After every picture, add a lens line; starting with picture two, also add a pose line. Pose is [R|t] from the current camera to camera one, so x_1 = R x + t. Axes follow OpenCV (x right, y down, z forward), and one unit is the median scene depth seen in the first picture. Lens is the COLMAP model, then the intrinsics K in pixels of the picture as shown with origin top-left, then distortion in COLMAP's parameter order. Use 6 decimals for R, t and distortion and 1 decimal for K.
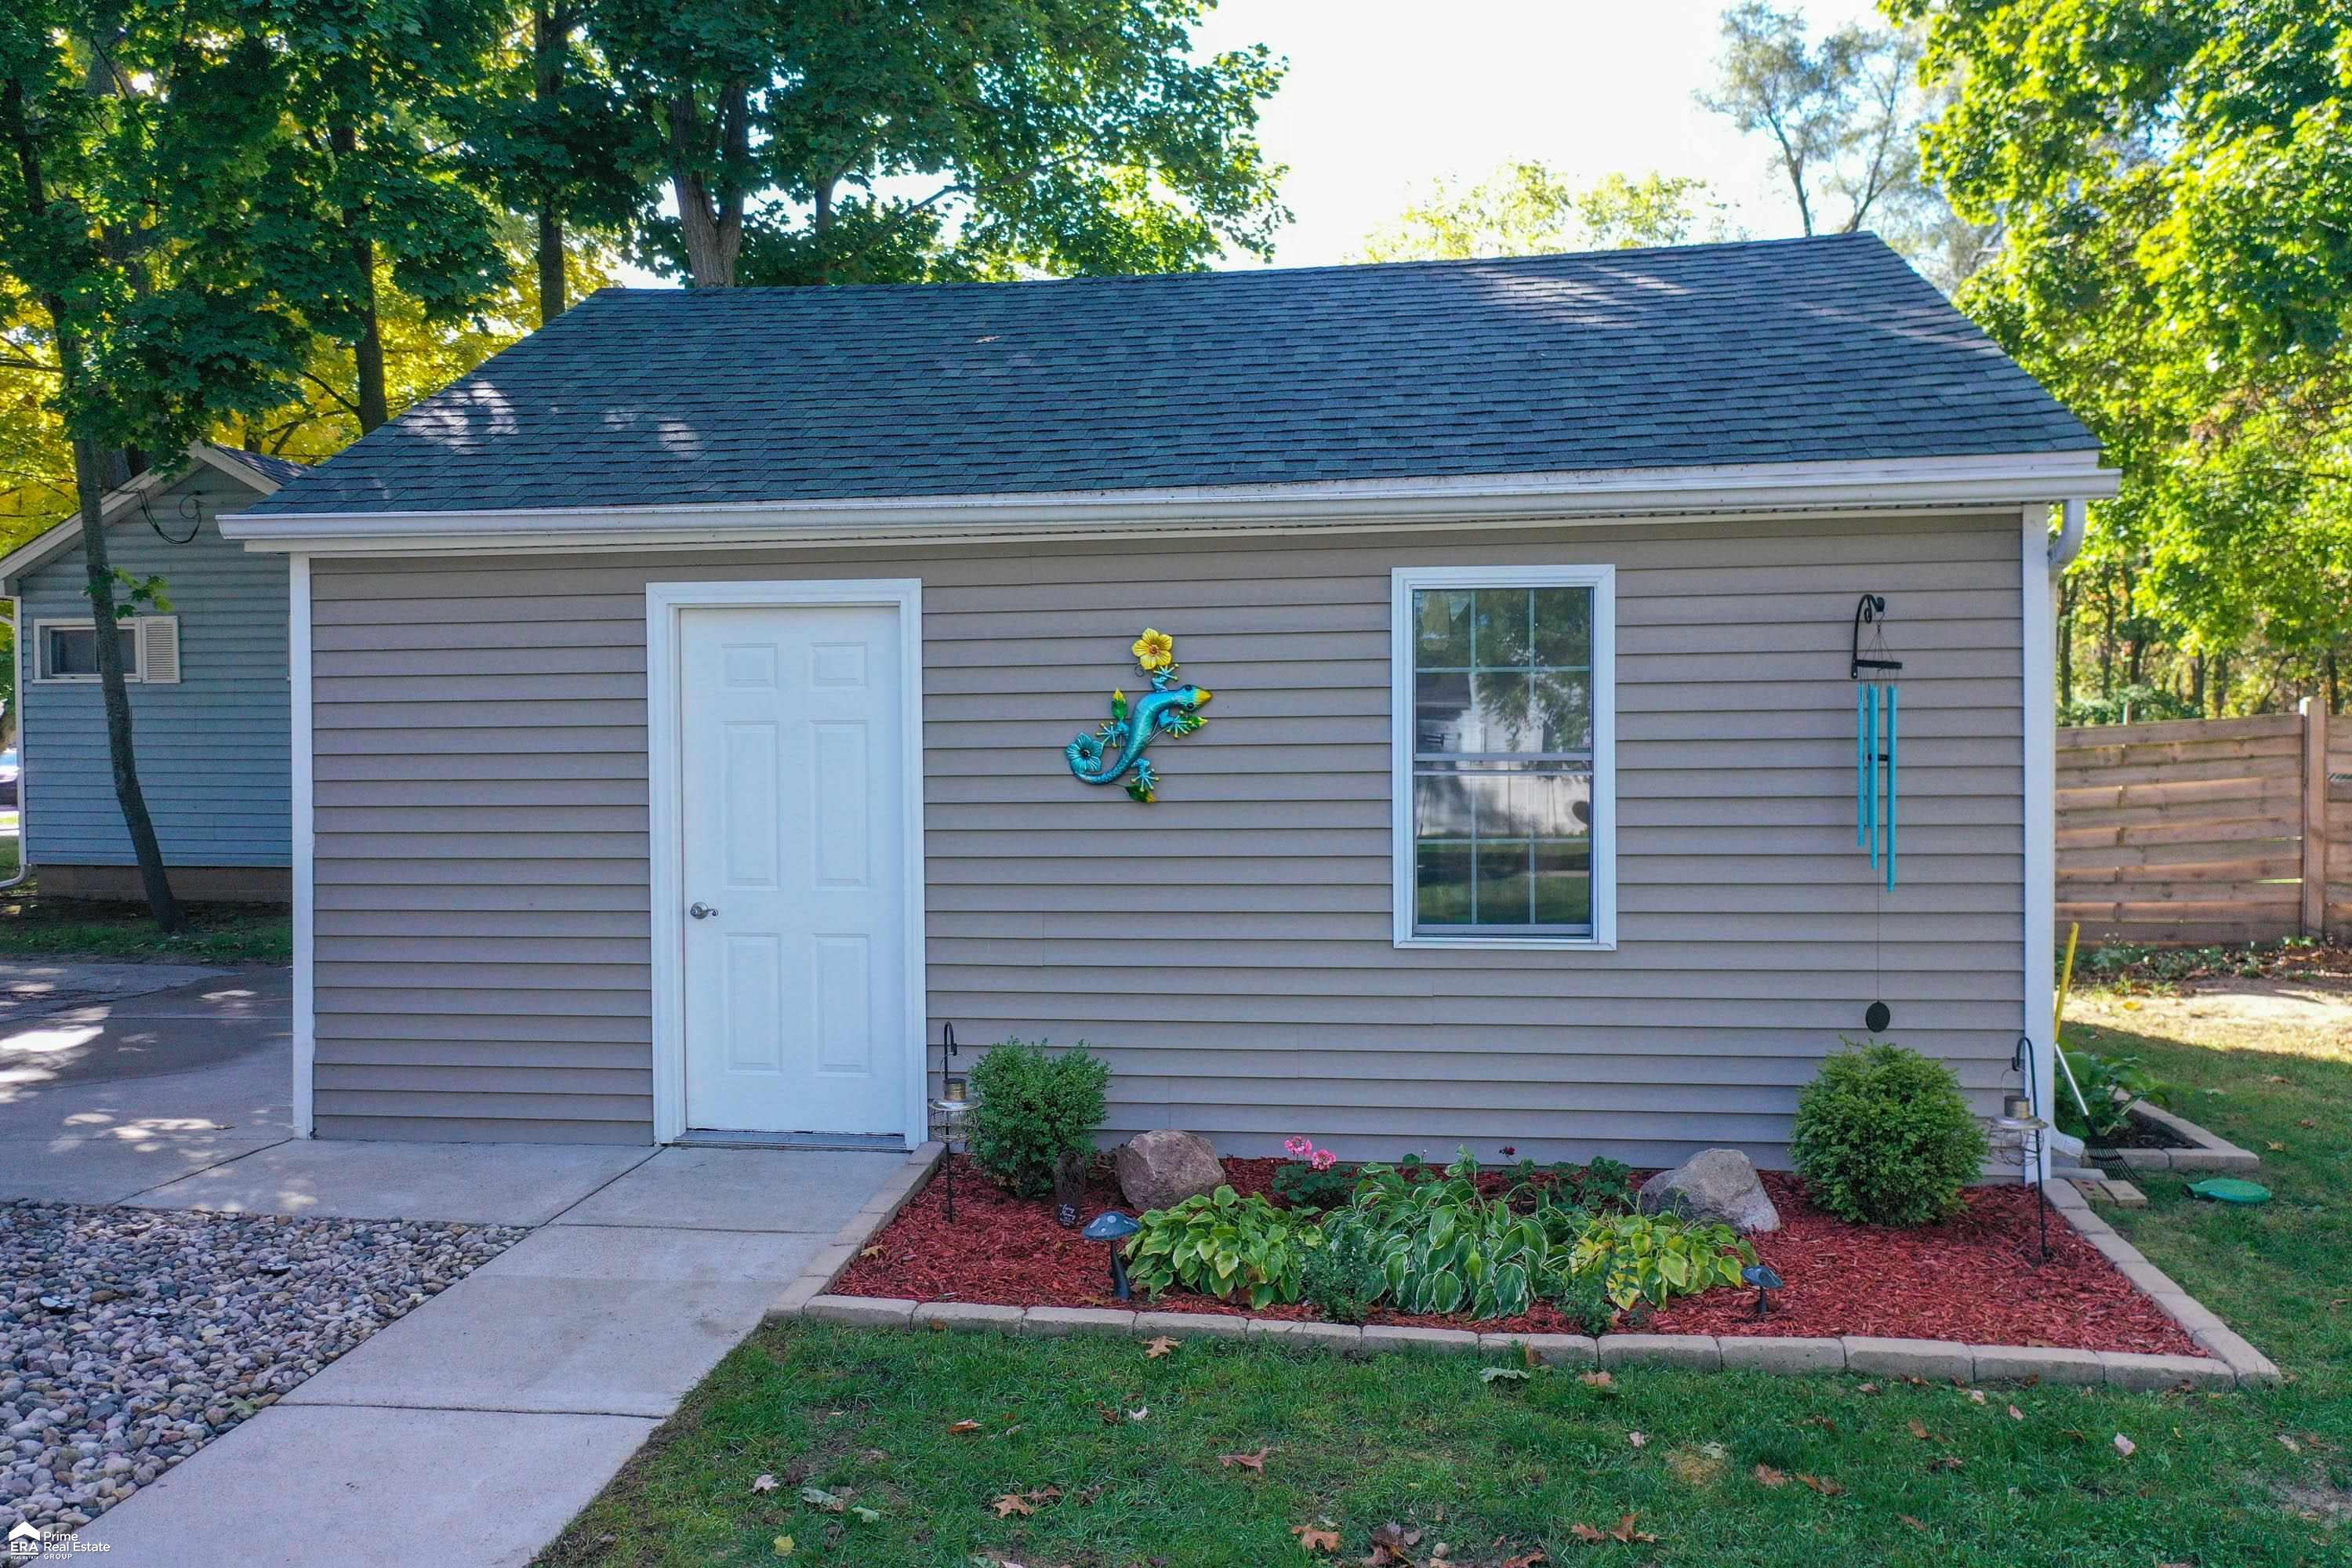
lens RADIAL K [[1870.7, 0, 1164.8], [0, 1870.7, 782.4], [0, 0, 1]] dist [0.004554, -0.003552]
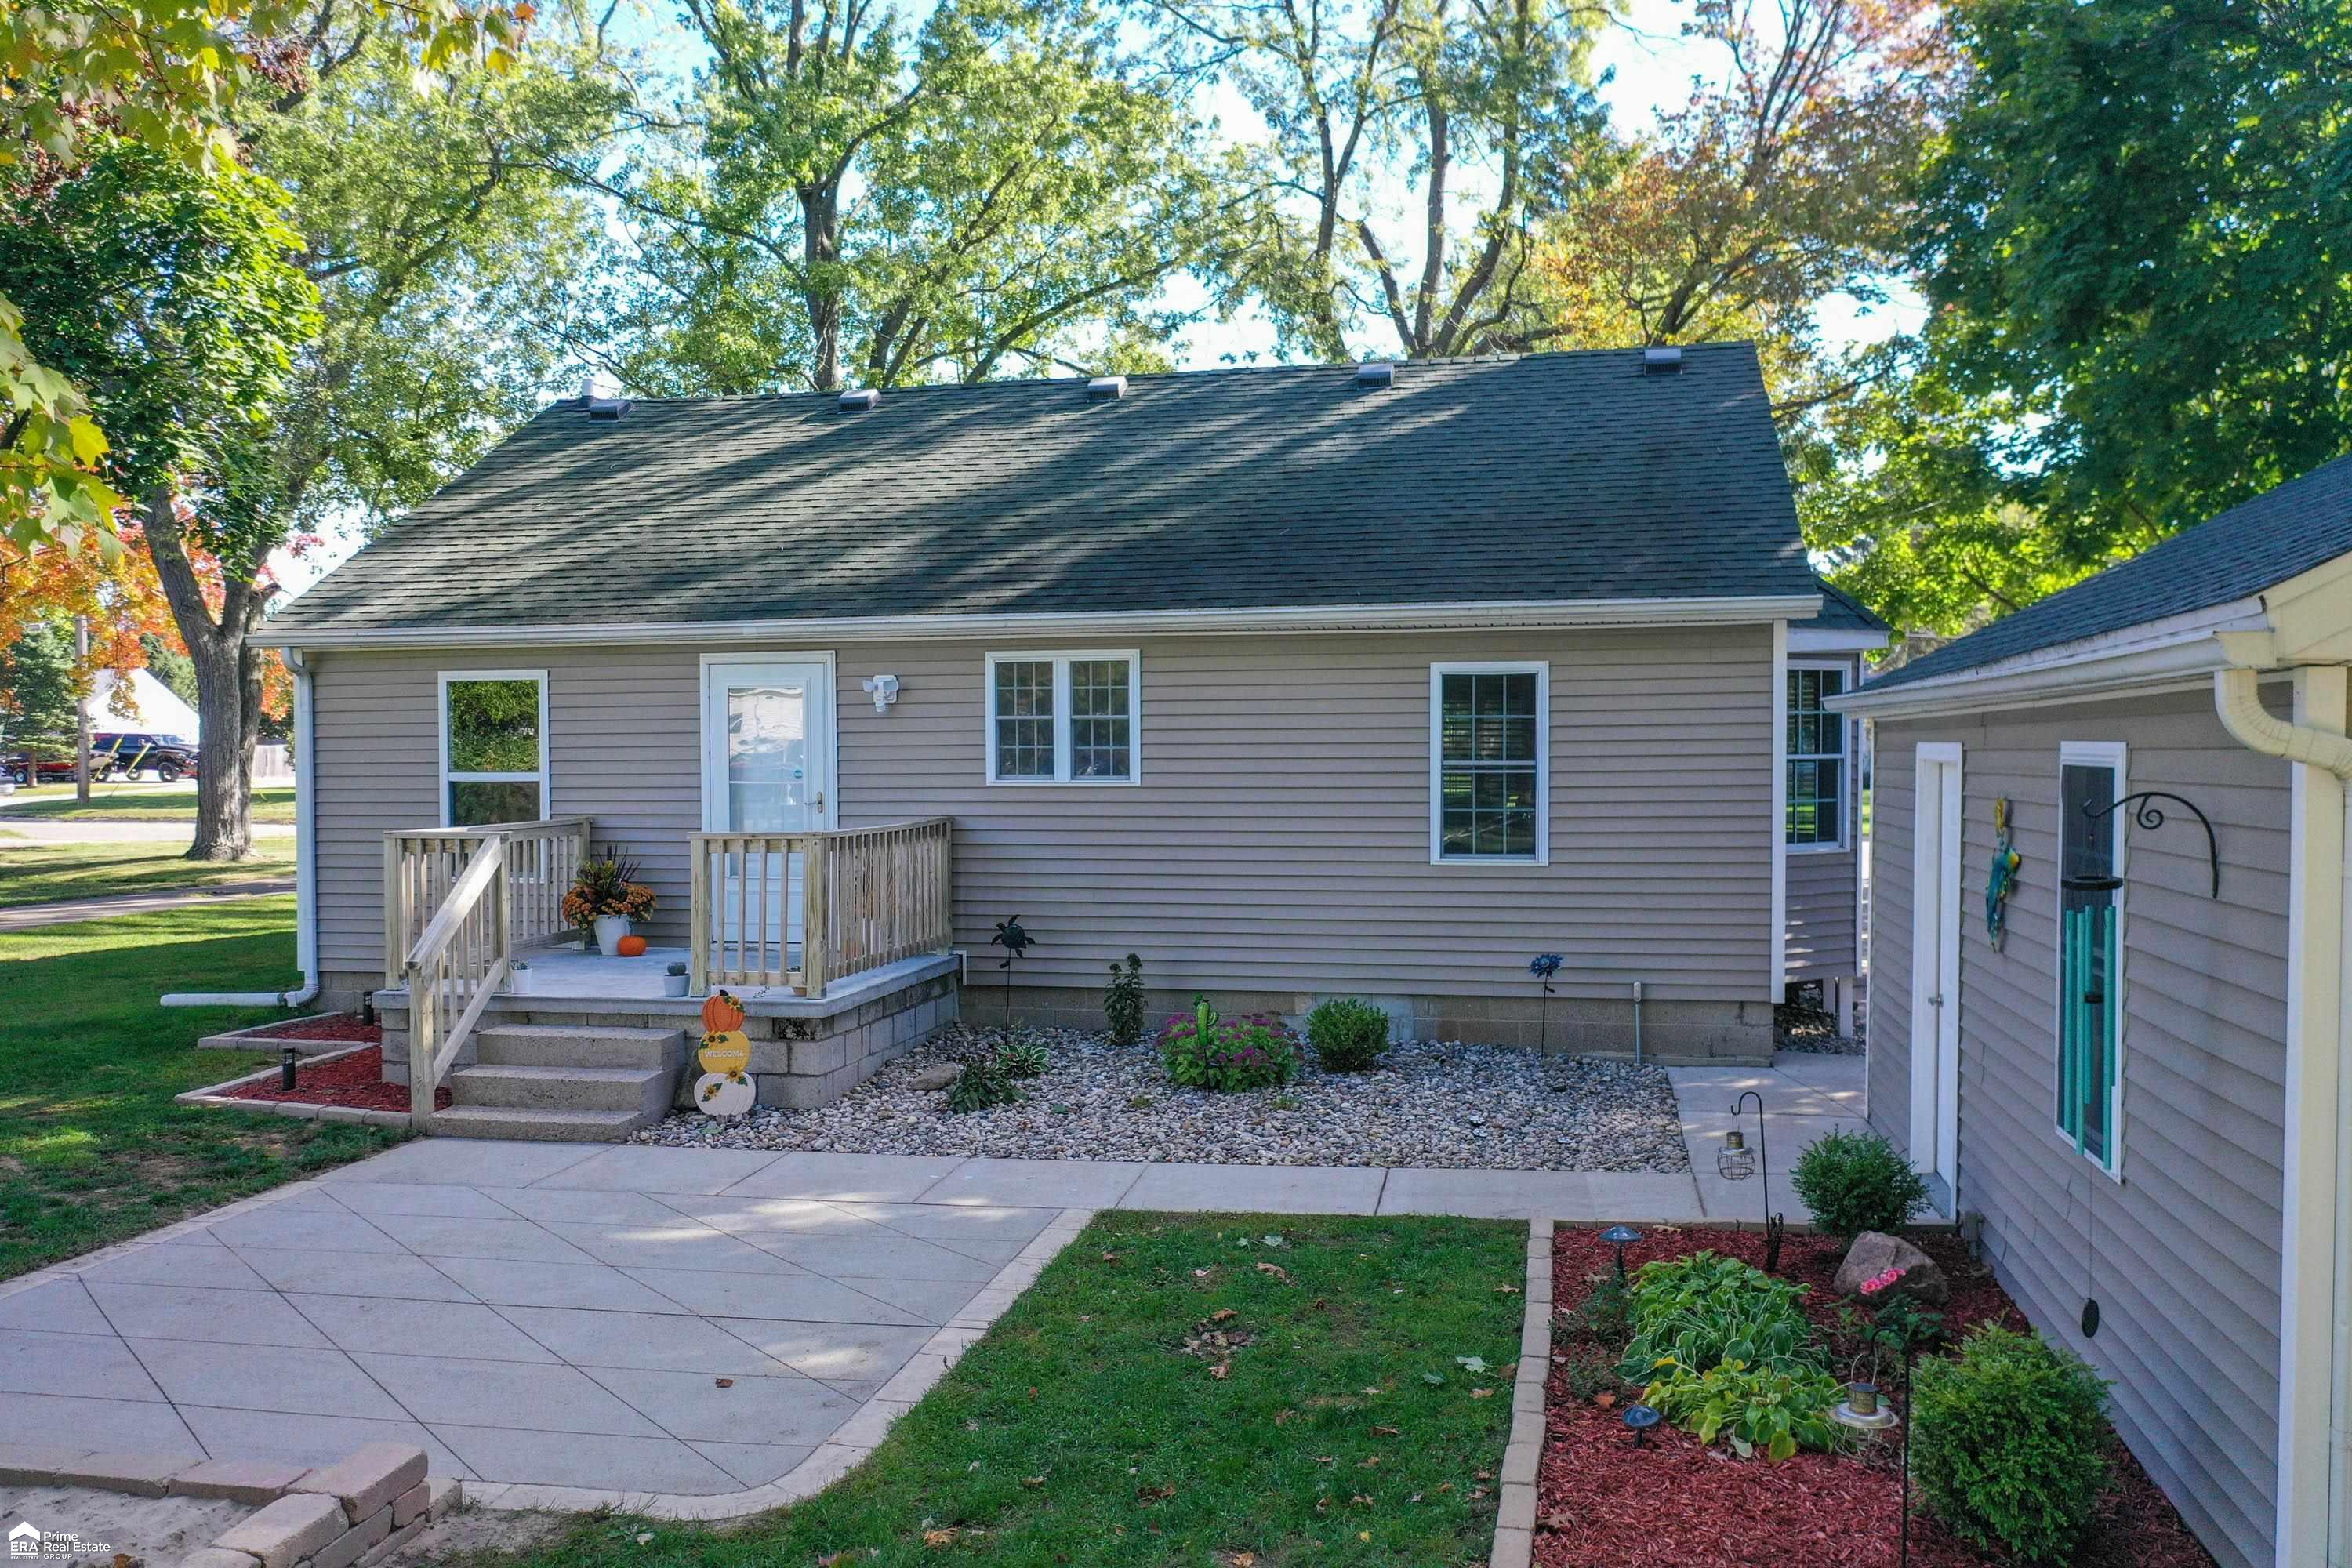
lens RADIAL K [[1870.7, 0, 1164.8], [0, 1870.7, 782.4], [0, 0, 1]] dist [0.004554, -0.003552]
pose [[-0.075074, 0.028574, -0.996768, 1.108900], [-0.024990, 0.999222, 0.030527, -0.110445], [0.996865, 0.027201, -0.074301, 0.599844]]
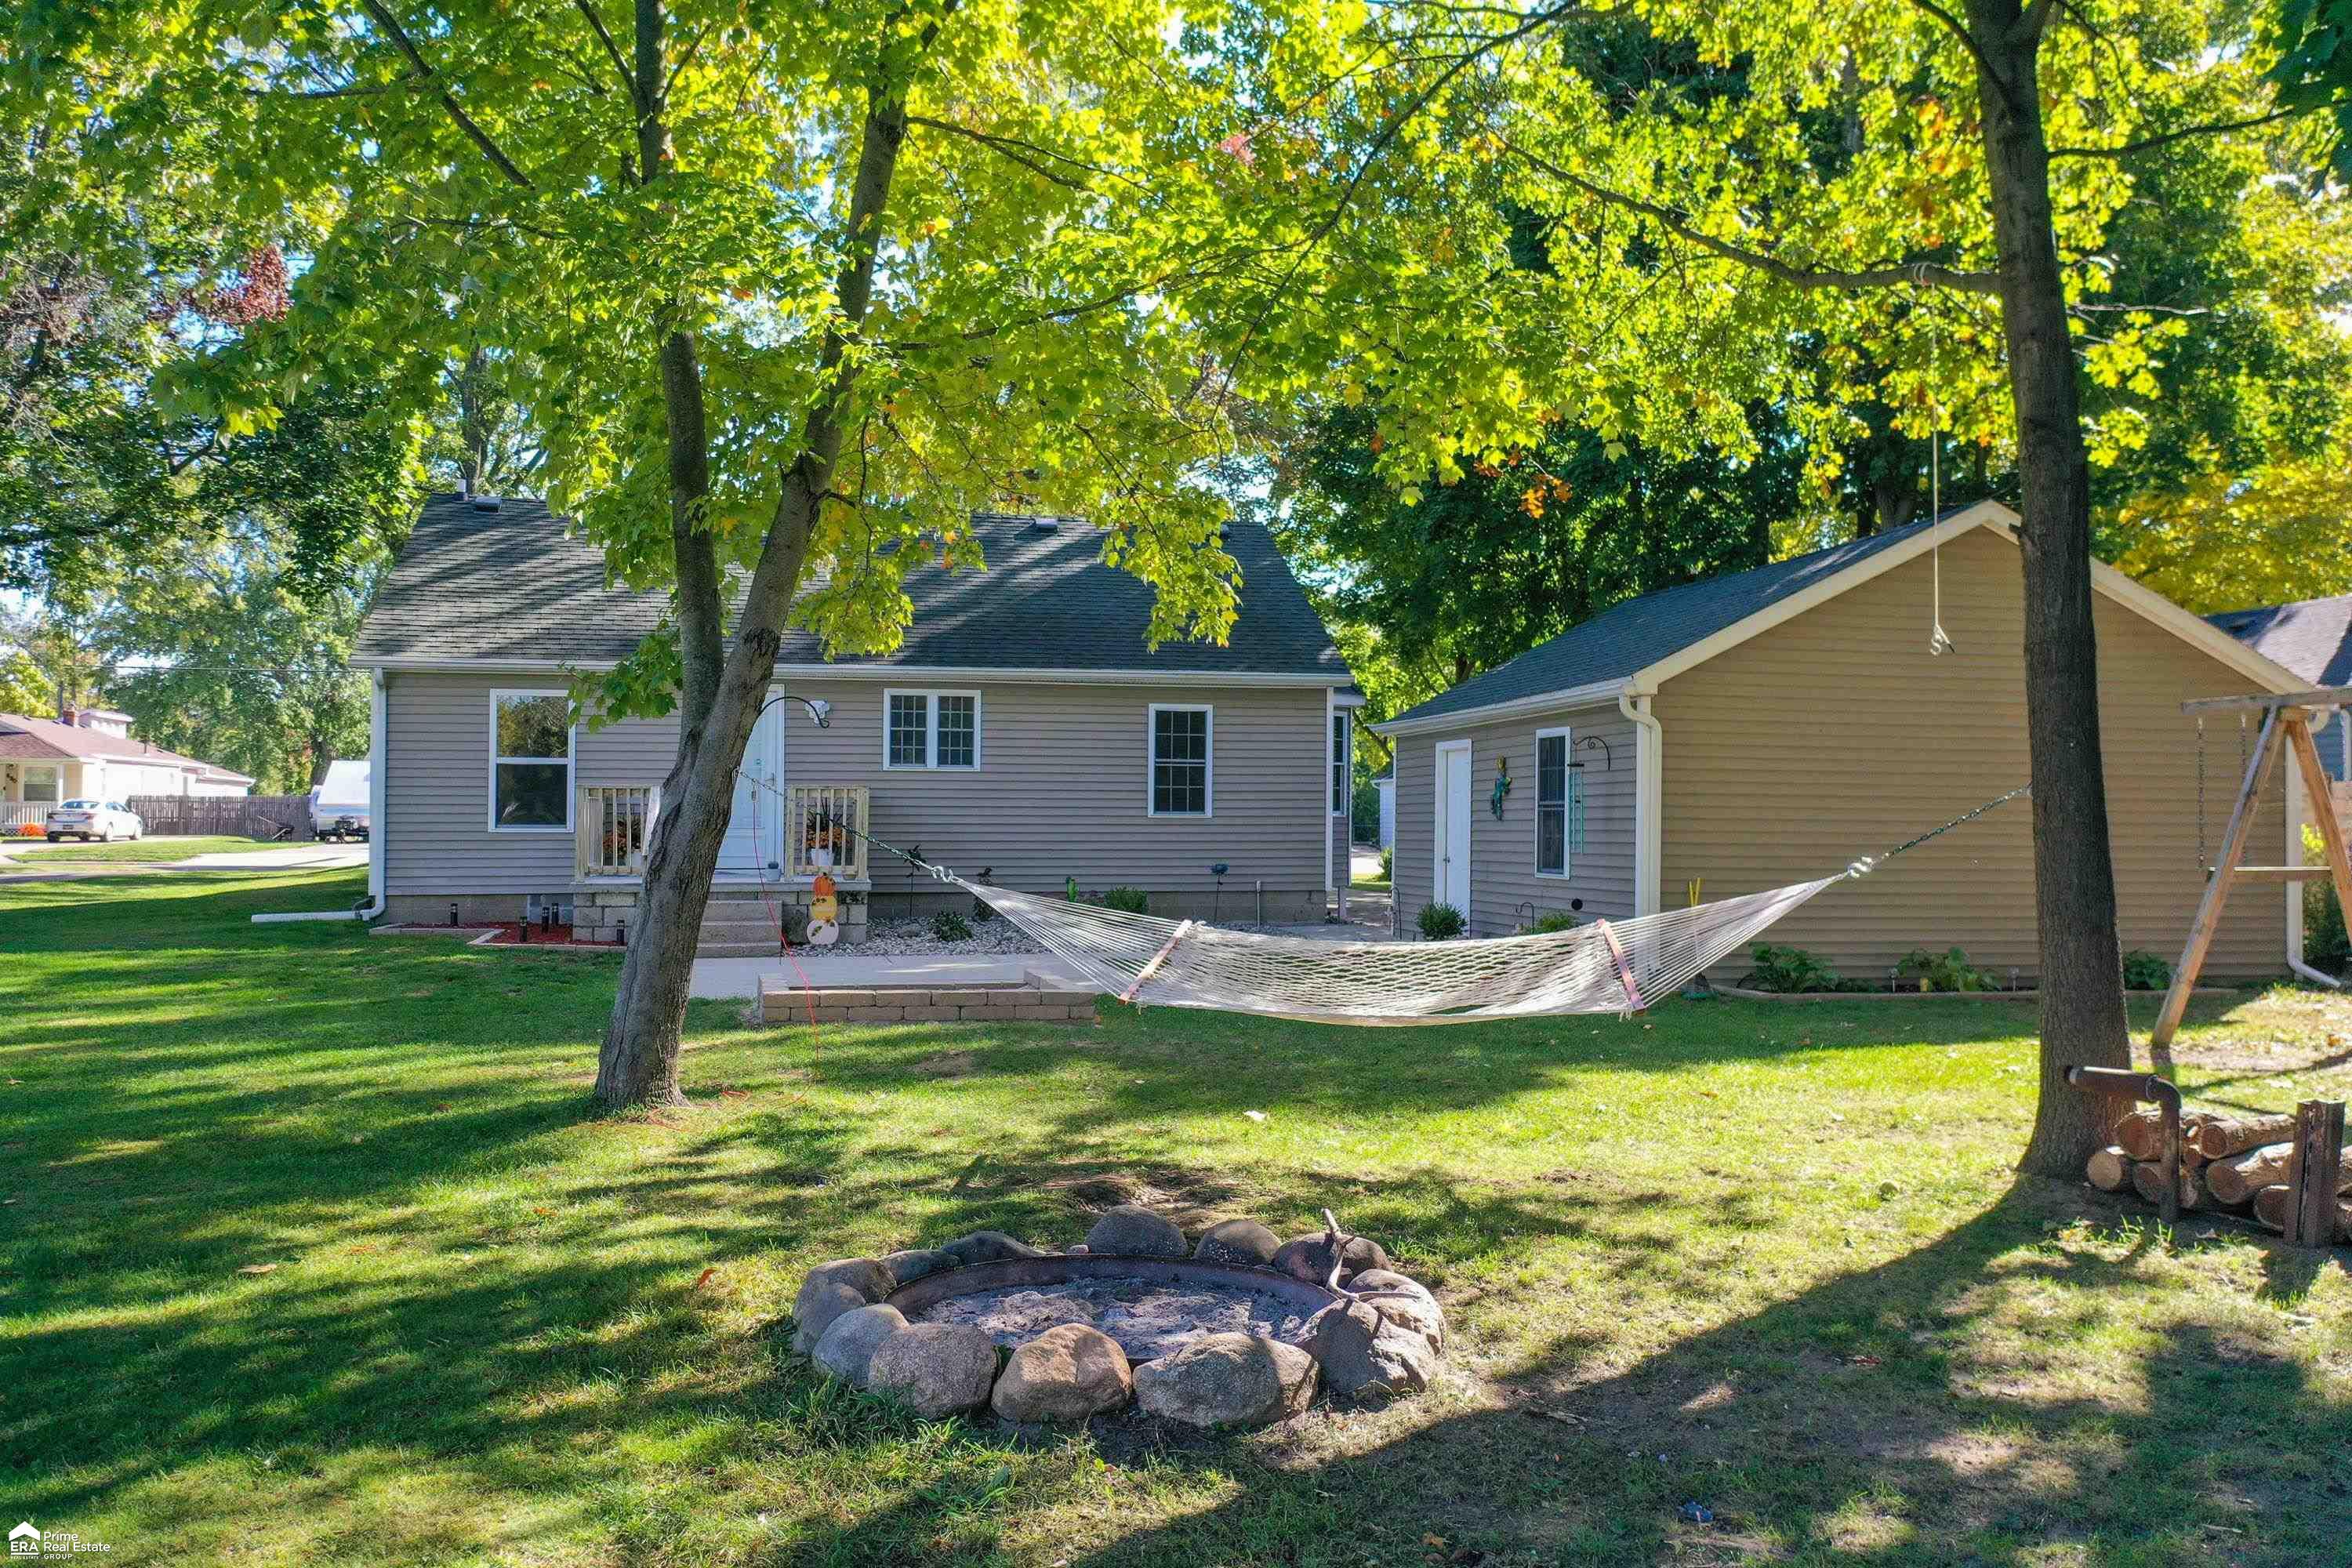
lens RADIAL K [[1892.7, 0, 1176.0], [0, 1892.7, 784.0], [0, 0, 1]] dist [-0.008631, -0.003506]
pose [[0.335092, -0.010070, -0.942132, 2.391883], [-0.036454, 0.999056, -0.023644, 0.039221], [0.941480, 0.042267, 0.334408, -0.341991]]
